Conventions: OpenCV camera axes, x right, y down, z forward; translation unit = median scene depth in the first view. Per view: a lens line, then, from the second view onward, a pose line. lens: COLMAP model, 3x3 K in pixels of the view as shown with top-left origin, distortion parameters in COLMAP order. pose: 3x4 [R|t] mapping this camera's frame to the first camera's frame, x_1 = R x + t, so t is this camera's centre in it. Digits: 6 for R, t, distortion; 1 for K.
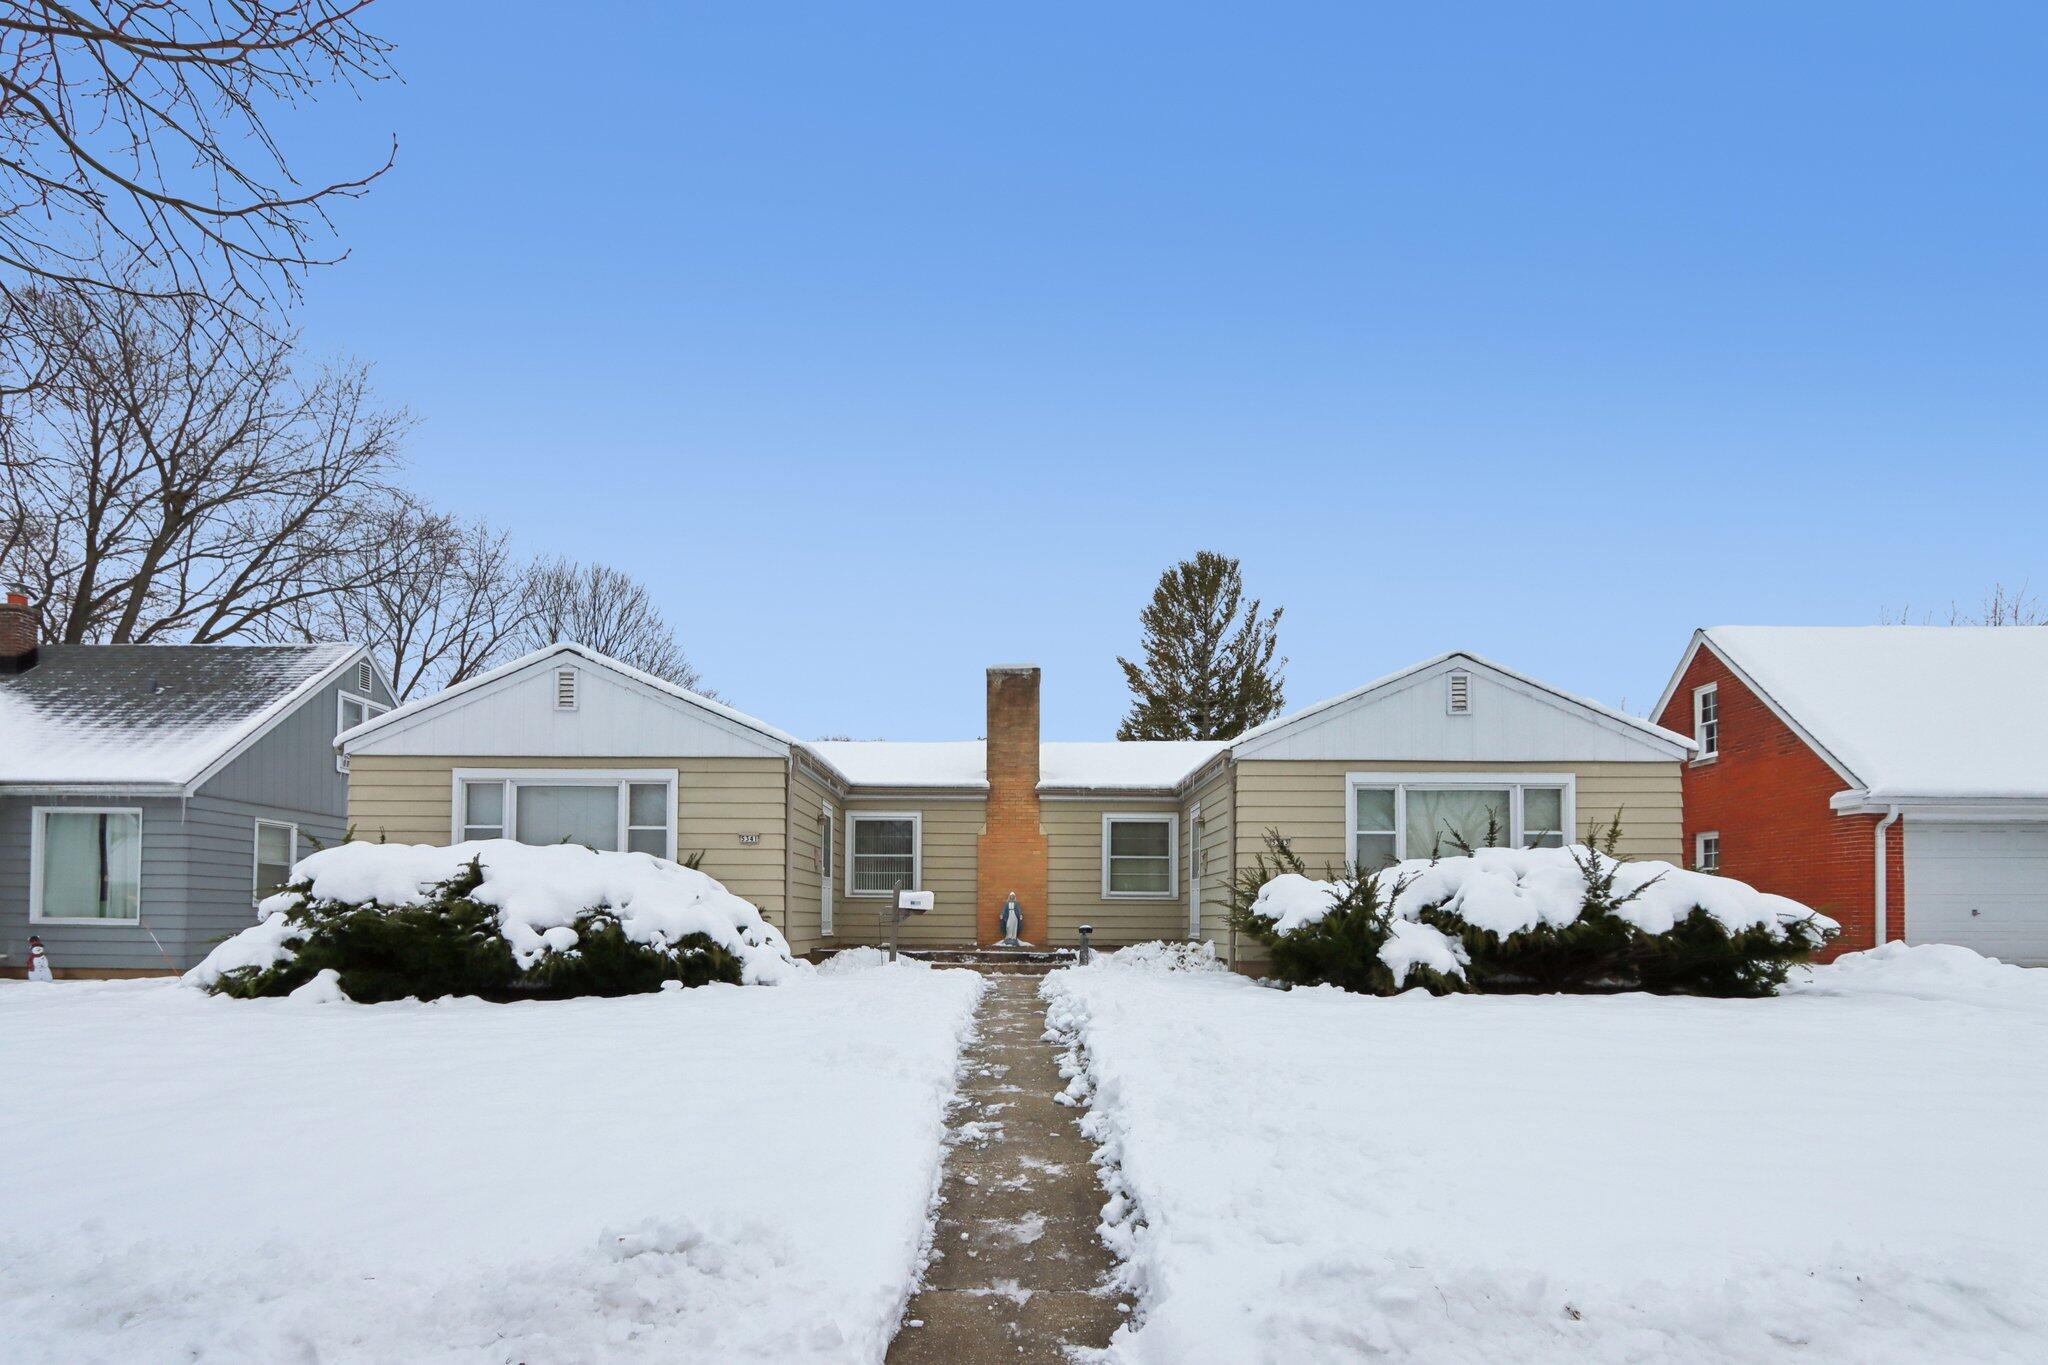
lens RADIAL K [[975.4, 0, 1028.3], [0, 975.4, 752.4], [0, 0, 1]] dist [-0.012021, 0.000128]
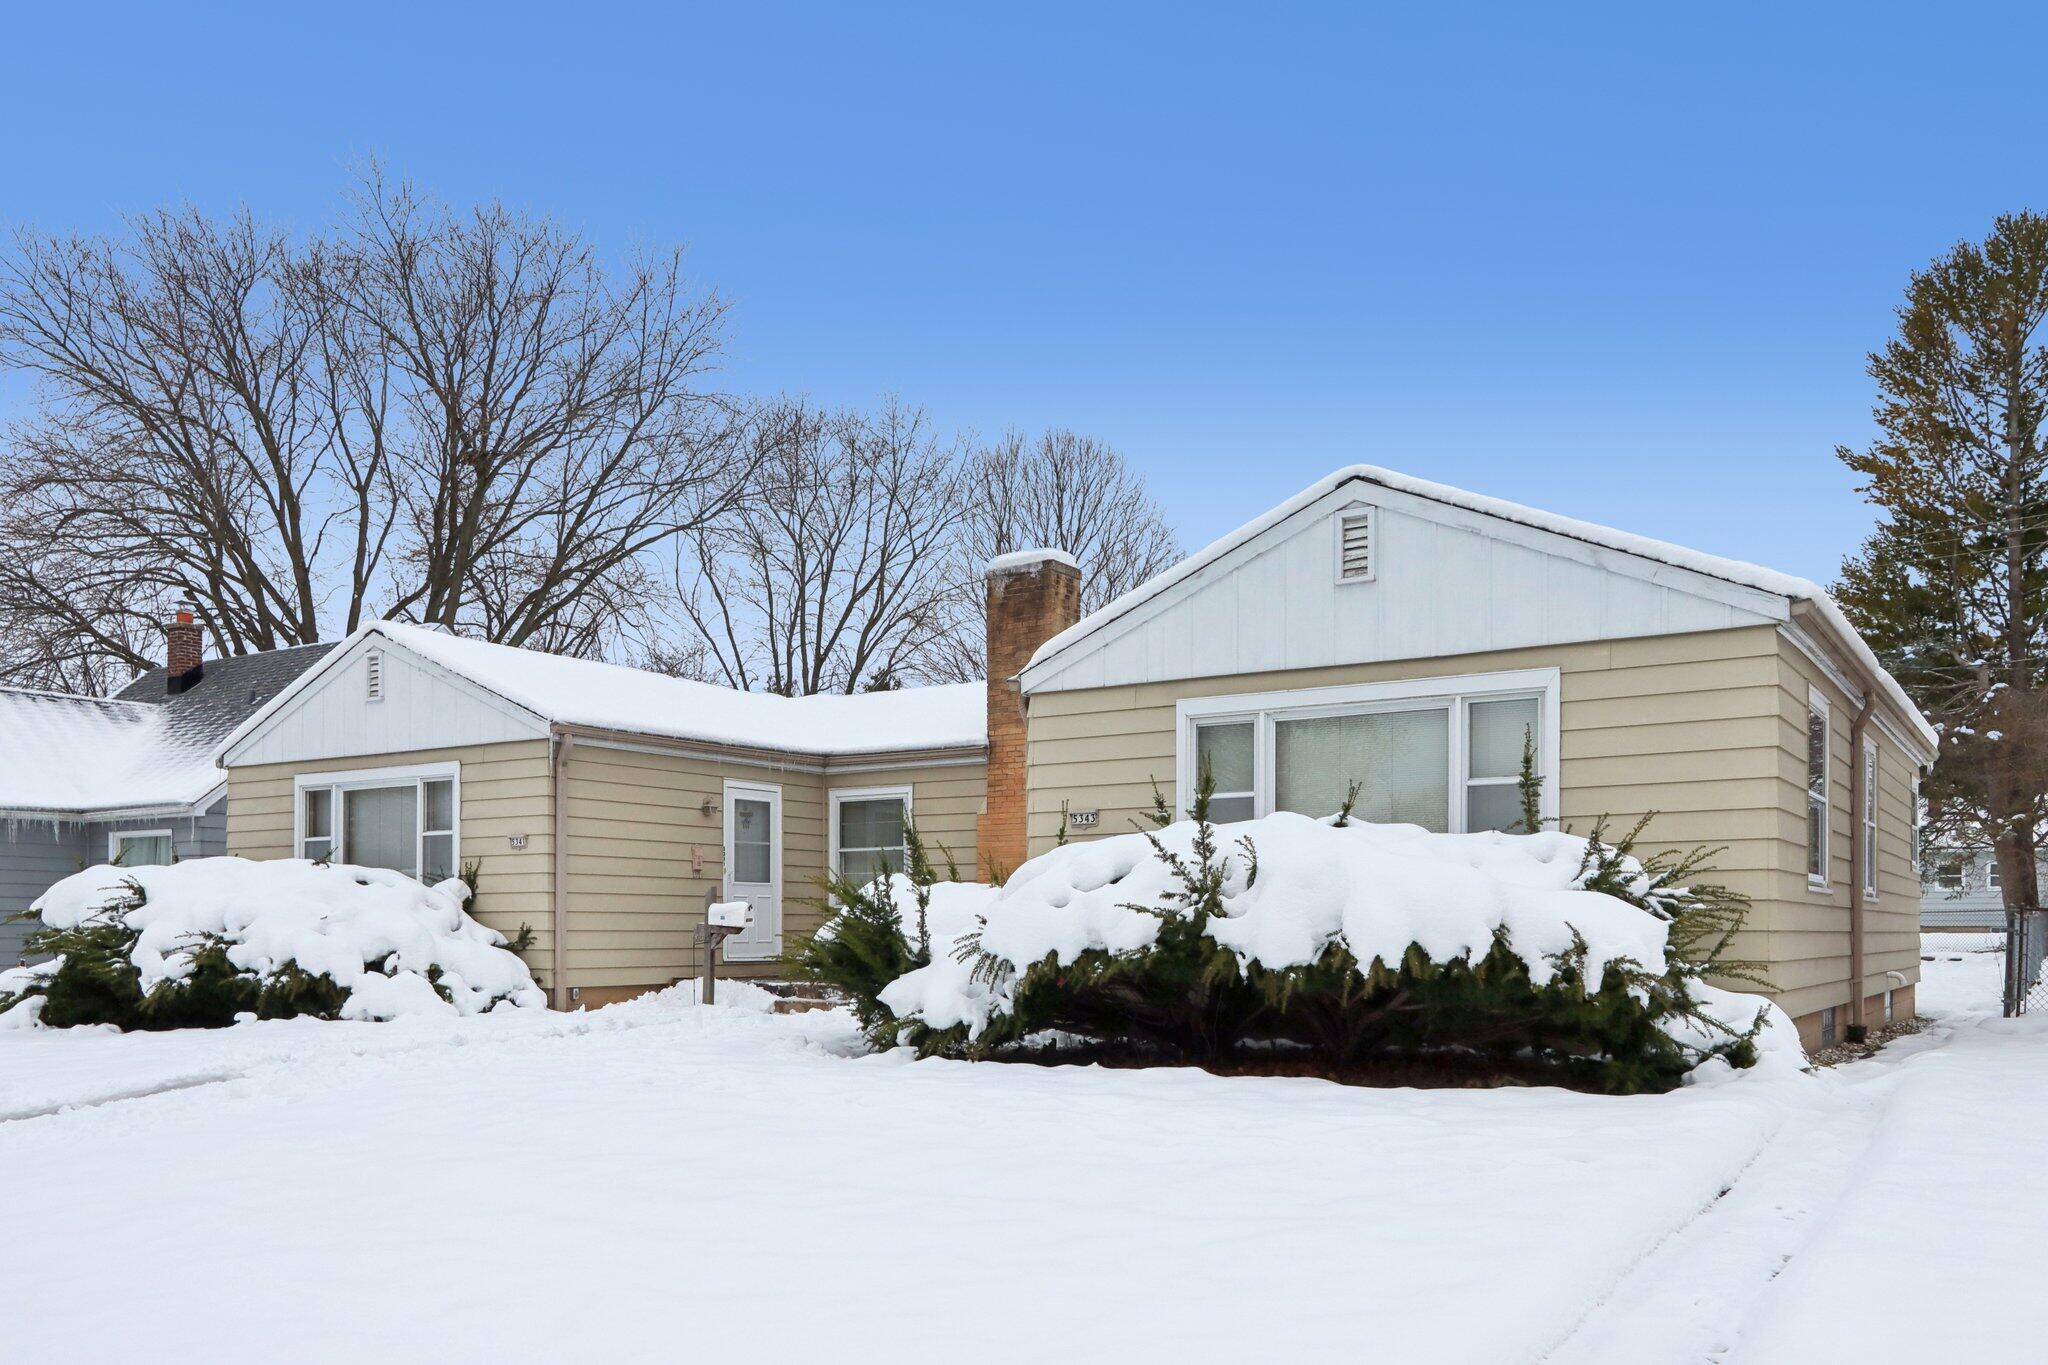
lens RADIAL K [[1572.1, 0, 1069.9], [0, 1572.1, 682.0], [0, 0, 1]] dist [0.004625, 0.001111]
pose [[0.853365, -0.086402, -0.514104, 0.771182], [0.093130, 0.995573, -0.012732, 0.015531], [0.512928, -0.037013, 0.857633, 0.117407]]
